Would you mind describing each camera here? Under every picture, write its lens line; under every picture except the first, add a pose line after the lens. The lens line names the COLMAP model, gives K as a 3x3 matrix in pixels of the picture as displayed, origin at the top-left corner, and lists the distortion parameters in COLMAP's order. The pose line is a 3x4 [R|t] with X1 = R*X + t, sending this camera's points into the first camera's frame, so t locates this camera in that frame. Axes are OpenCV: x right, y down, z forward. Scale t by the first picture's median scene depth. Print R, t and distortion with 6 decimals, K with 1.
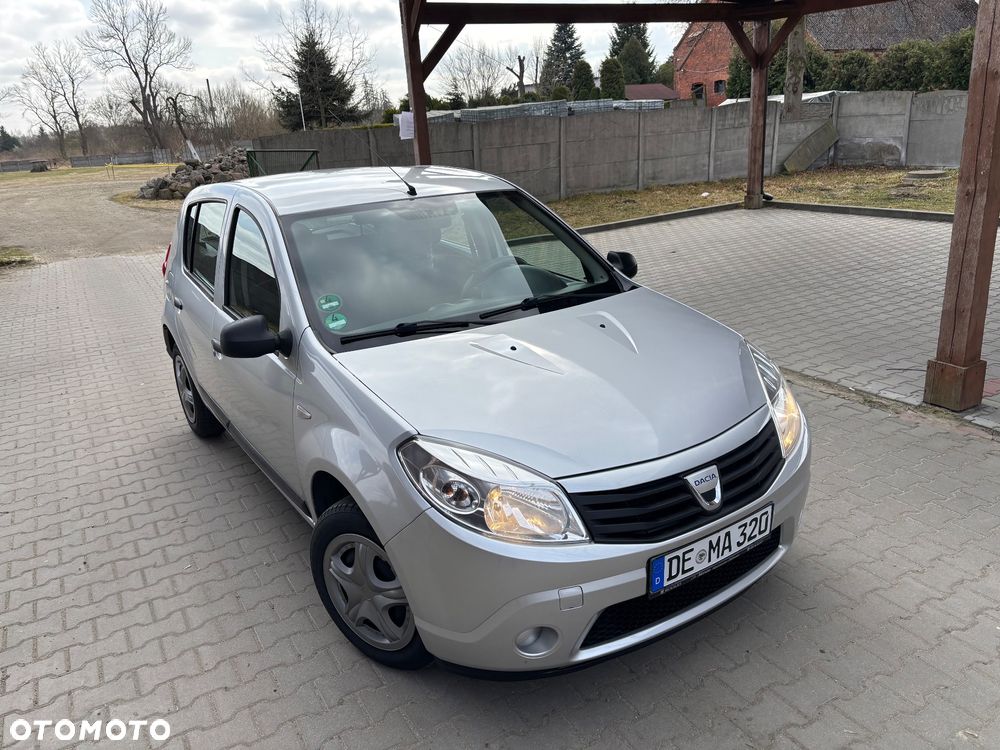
lens RADIAL K [[746.7, 0, 484.6], [0, 746.7, 388.1], [0, 0, 1]] dist [0.047128, -0.045605]
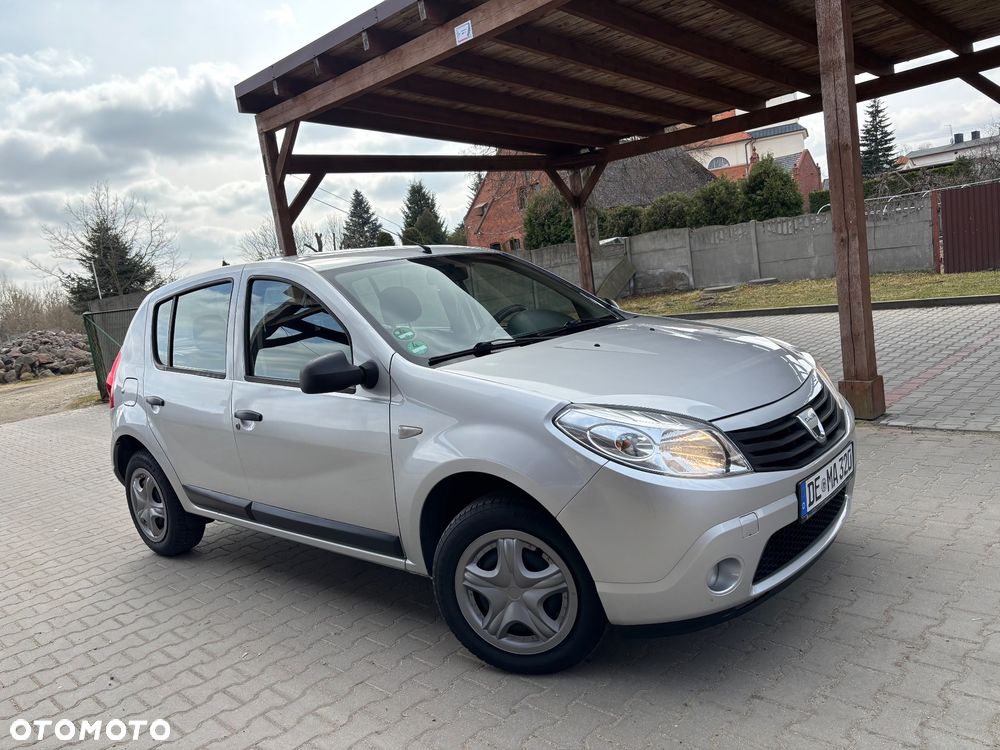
lens RADIAL K [[751.8, 0, 495.8], [0, 751.8, 385.3], [0, 0, 1]] dist [0.050871, -0.062669]
pose [[0.960972, -0.107722, 0.254810, -0.291667], [0.159392, 0.968421, -0.191714, 0.142340], [-0.226111, 0.224847, 0.947796, 0.008964]]
